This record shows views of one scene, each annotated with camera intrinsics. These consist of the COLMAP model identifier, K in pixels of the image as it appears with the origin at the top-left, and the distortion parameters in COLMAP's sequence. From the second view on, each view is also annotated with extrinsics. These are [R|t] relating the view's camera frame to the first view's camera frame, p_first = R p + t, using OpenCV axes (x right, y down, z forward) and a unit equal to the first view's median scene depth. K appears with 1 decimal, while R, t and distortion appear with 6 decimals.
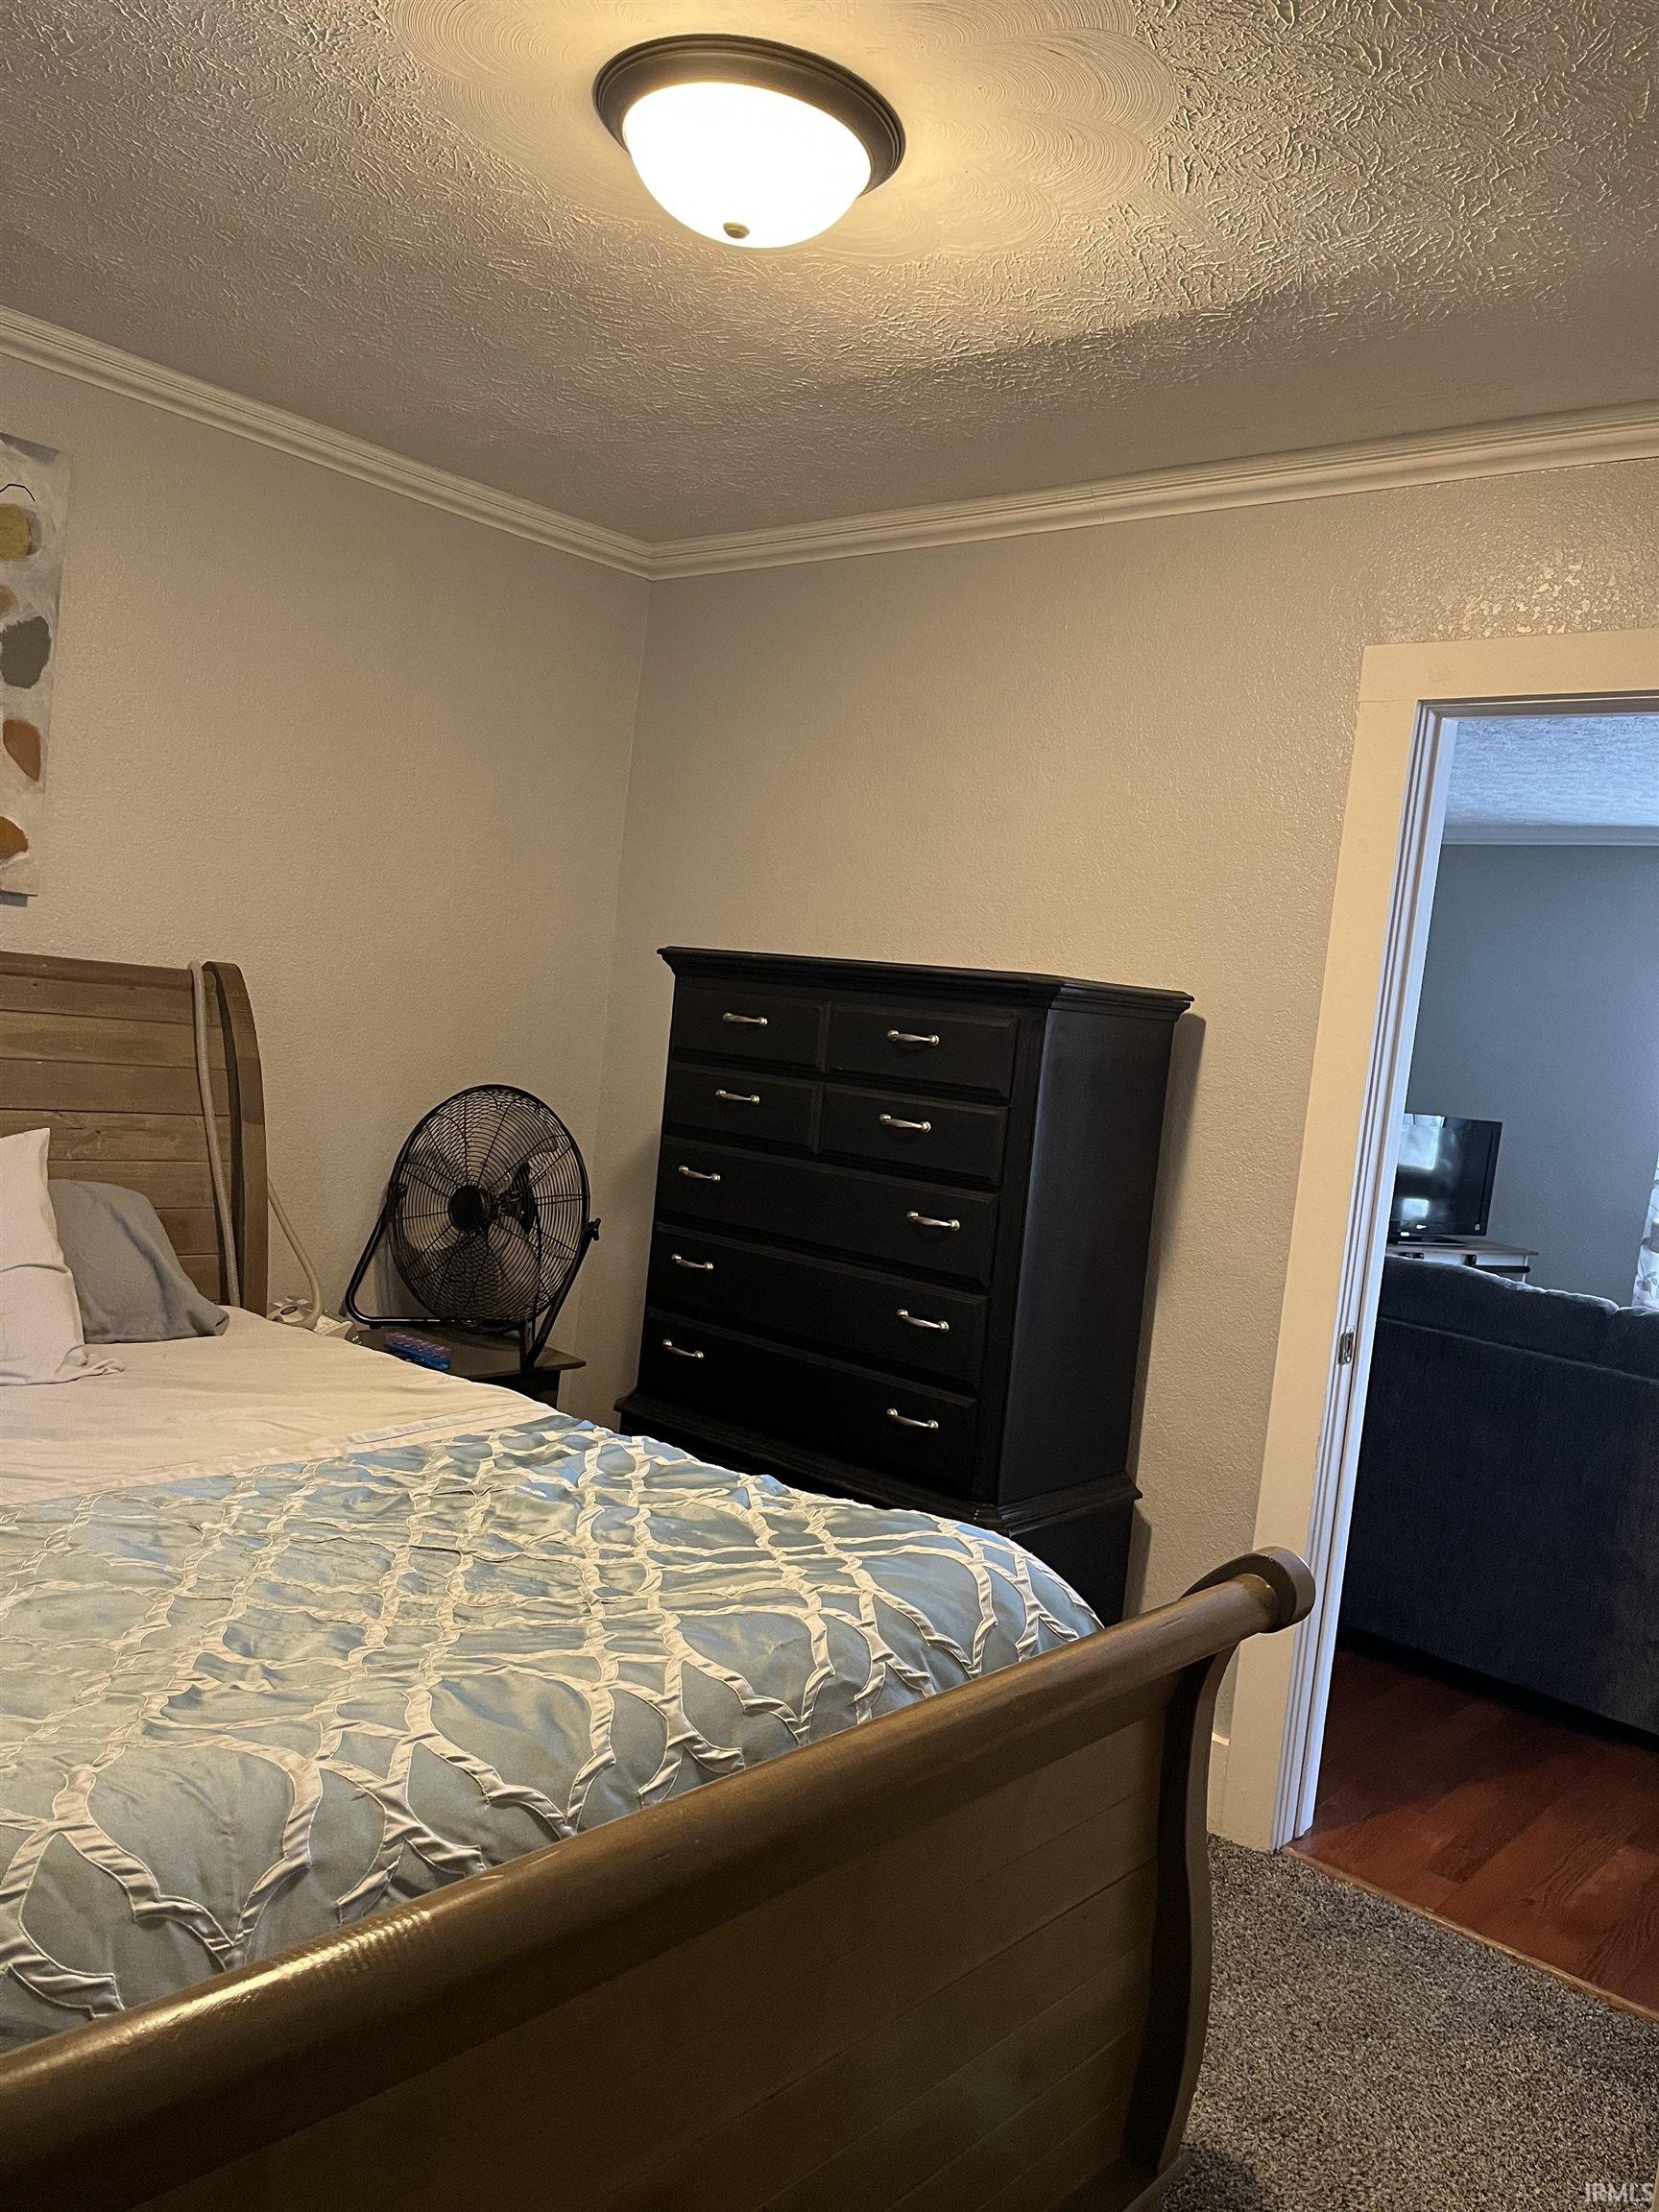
lens RADIAL K [[1669.3, 0, 809.7], [0, 1669.3, 1115.4], [0, 0, 1]] dist [0.066353, -0.097502]
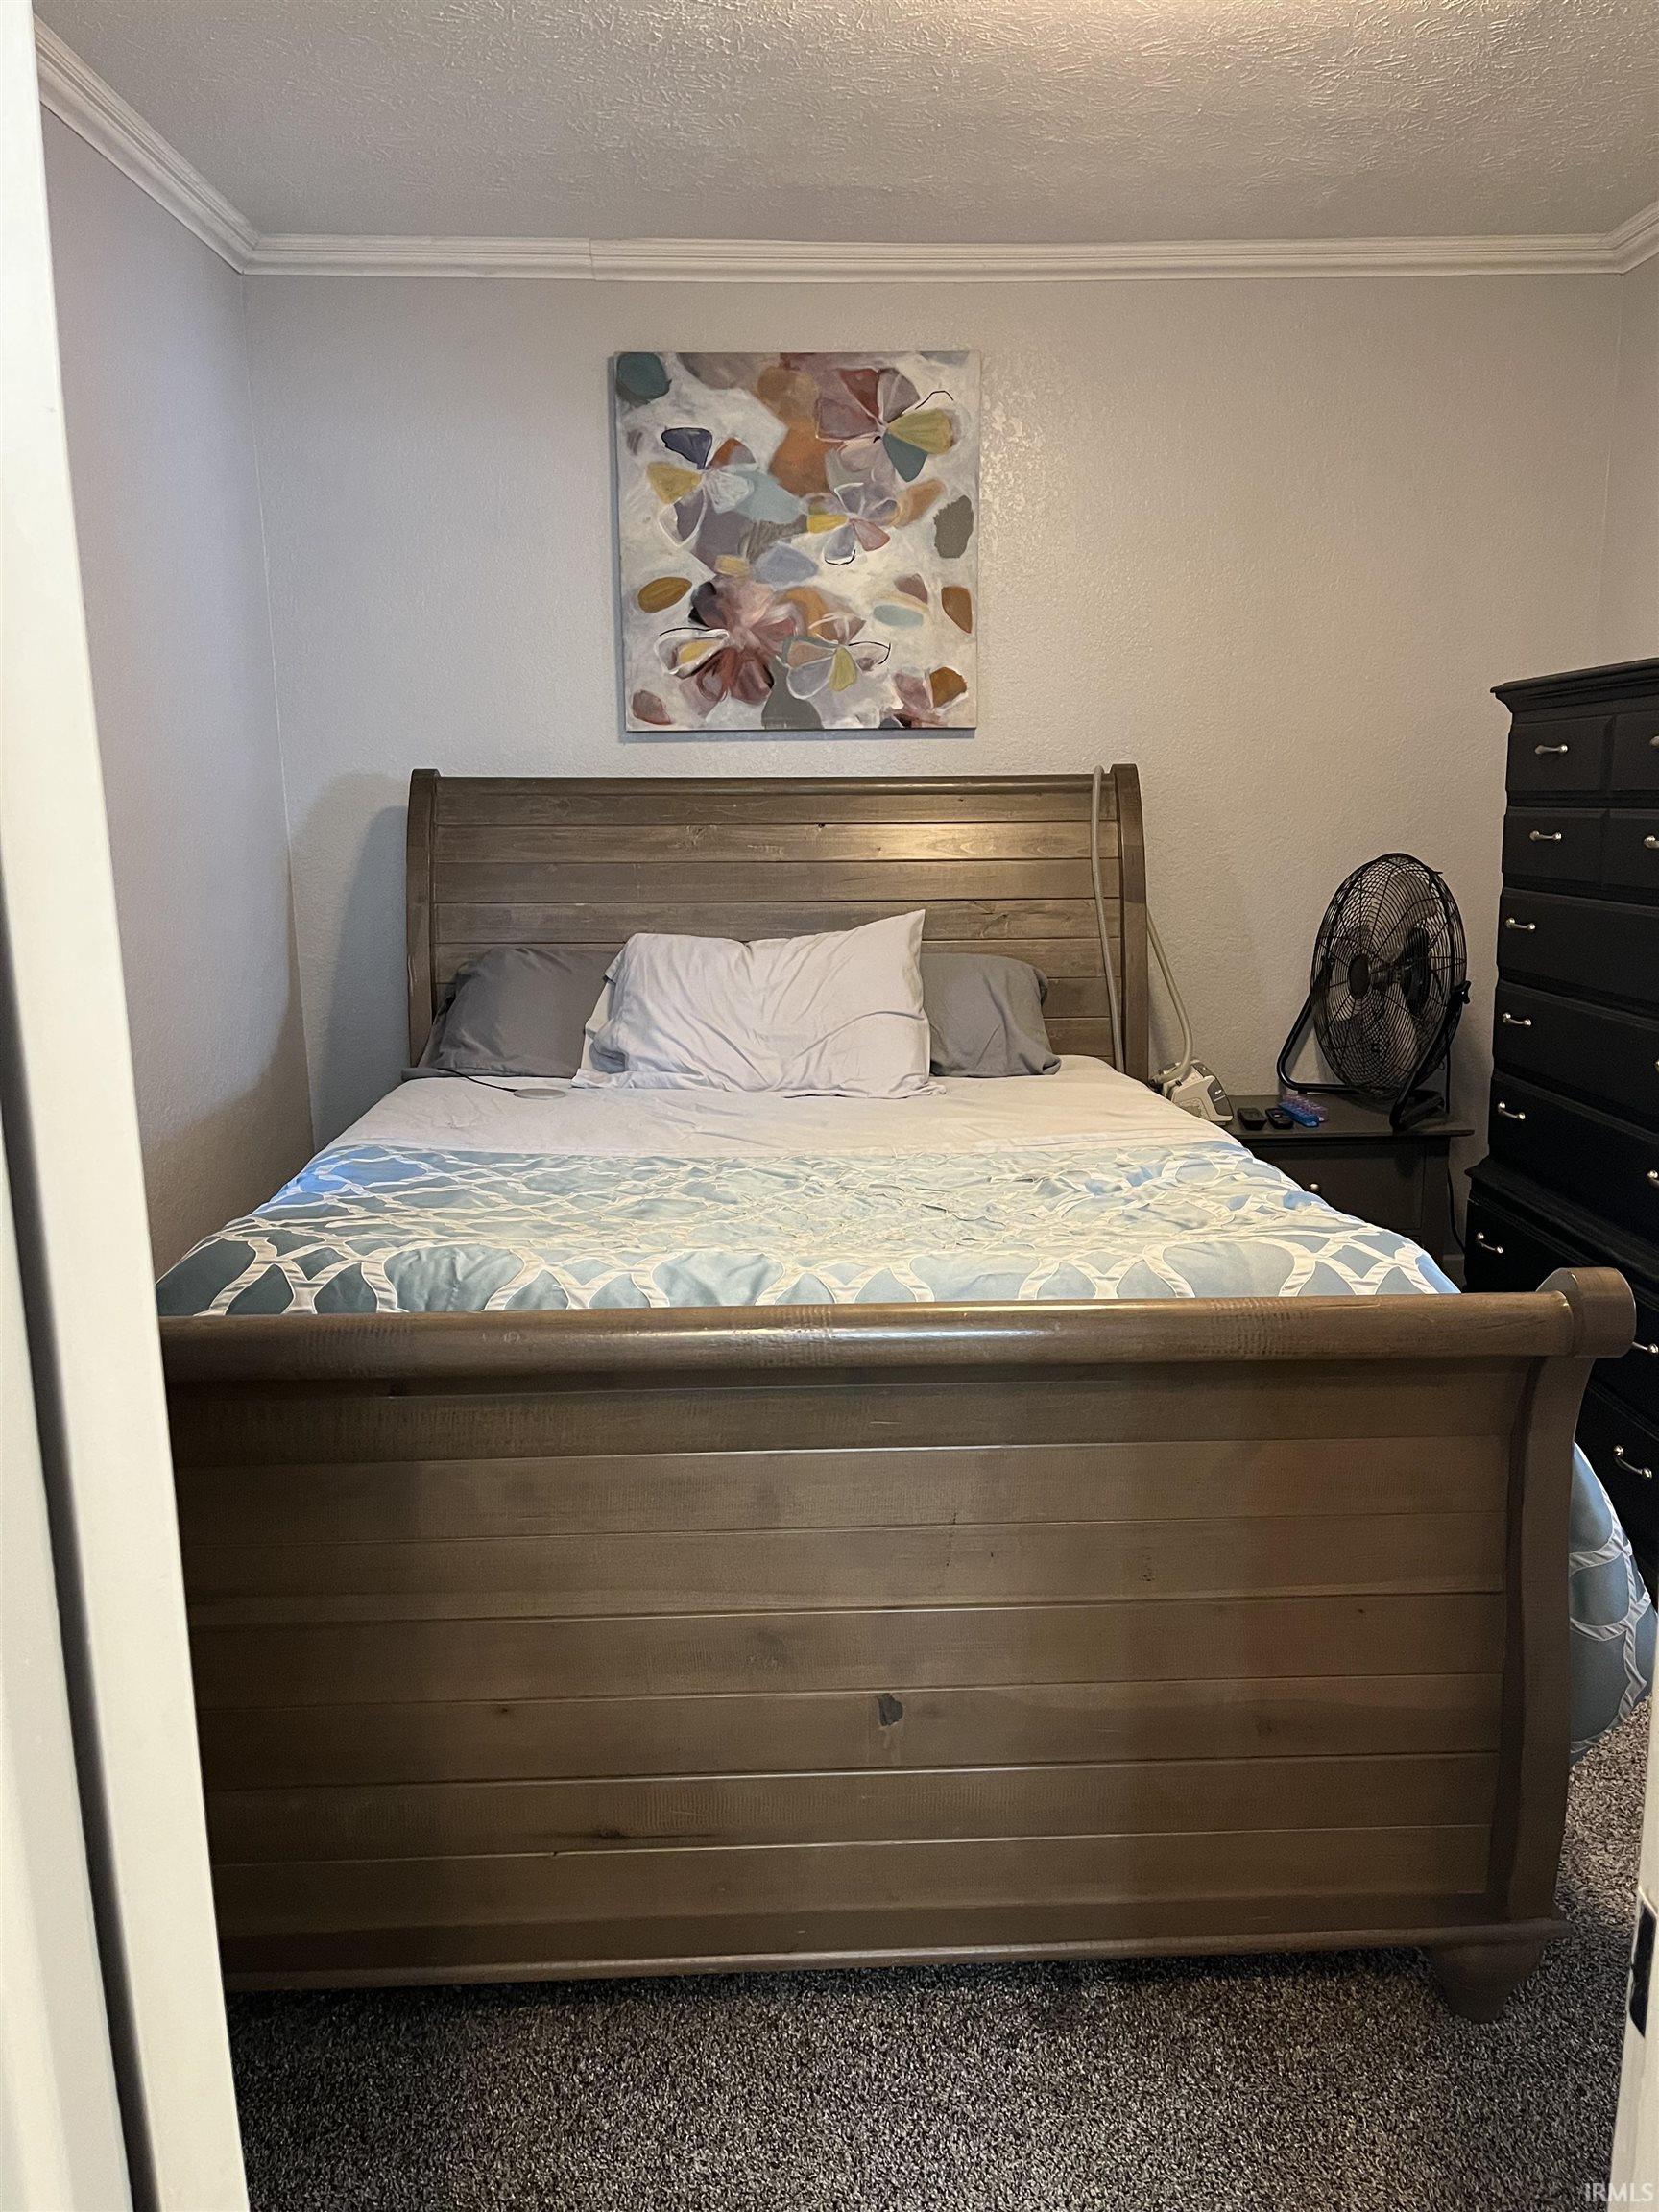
lens RADIAL K [[1669.3, 0, 846.3], [0, 1669.3, 1105.6], [0, 0, 1]] dist [0.066353, -0.097502]
pose [[0.669582, 0.021625, -0.742423, 0.403187], [0.039033, 0.997170, 0.064248, 0.064405], [0.741712, -0.071999, 0.666843, 0.090214]]
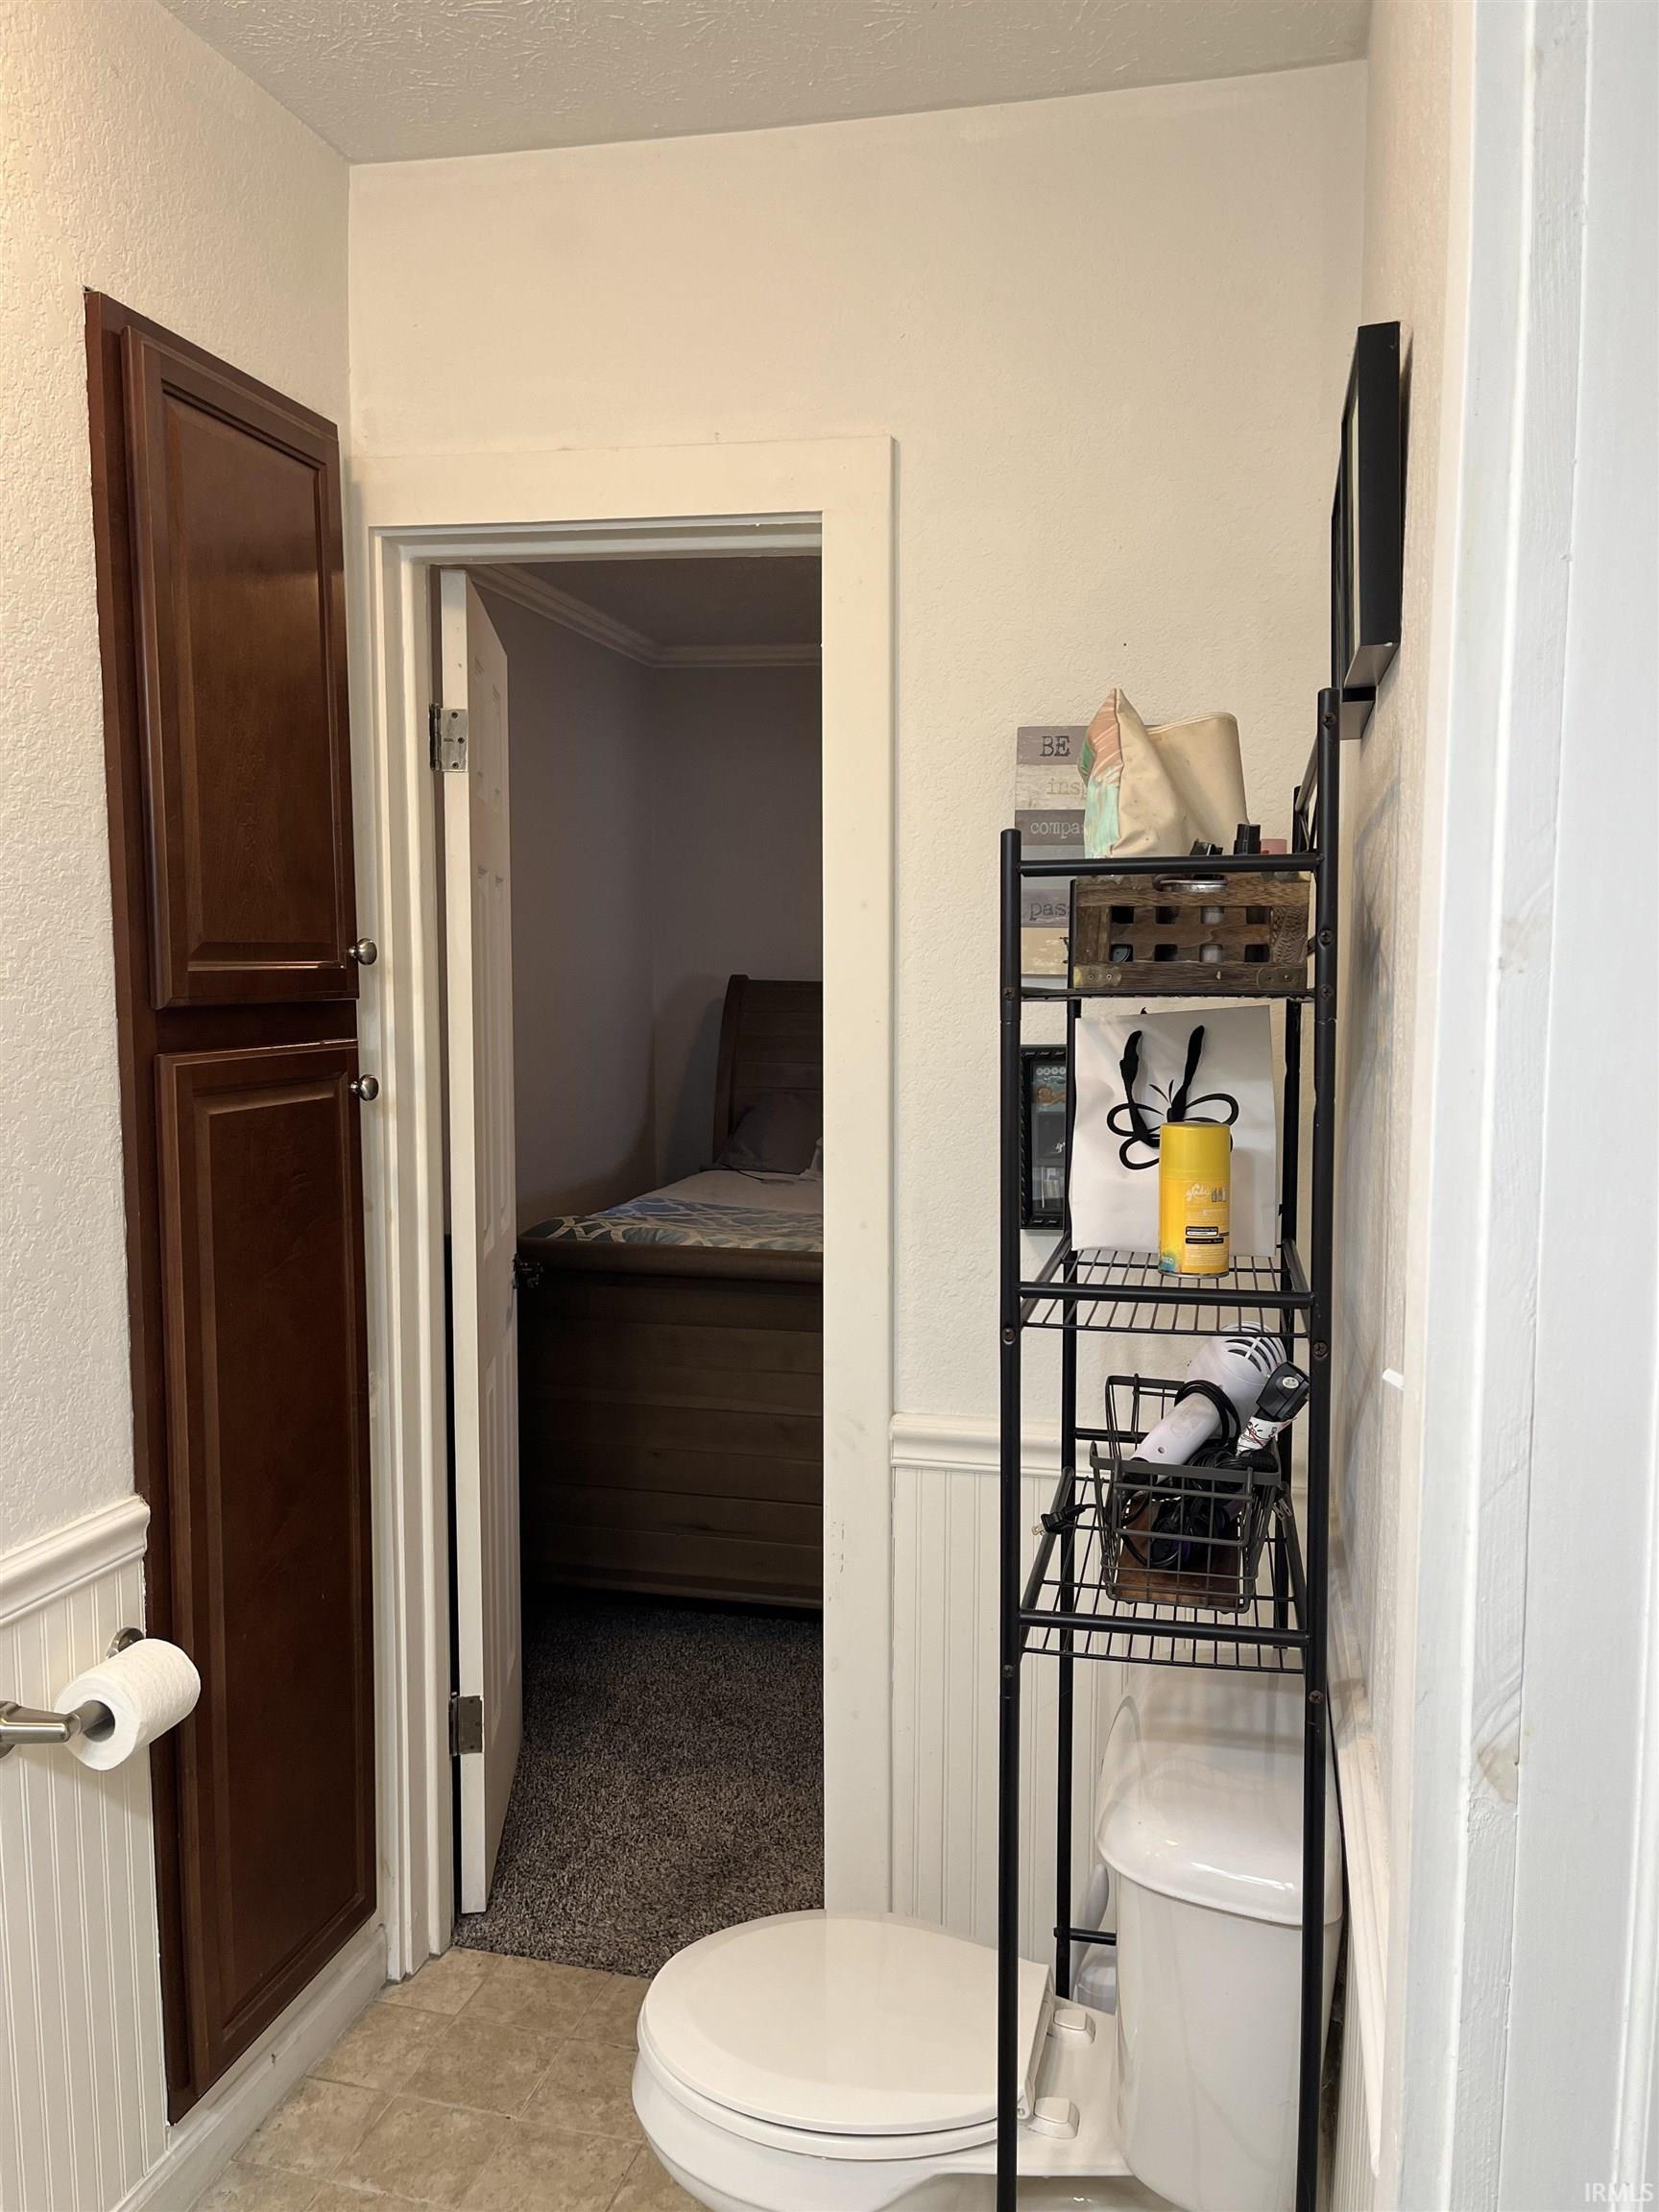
lens RADIAL K [[1669.3, 0, 835.8], [0, 1669.3, 1109.8], [0, 0, 1]] dist [0.066353, -0.097502]
pose [[0.449269, -0.031313, -0.892848, 0.992072], [-0.012682, 0.999061, -0.041419, 0.113425], [0.893306, 0.029931, 0.448450, -0.040349]]
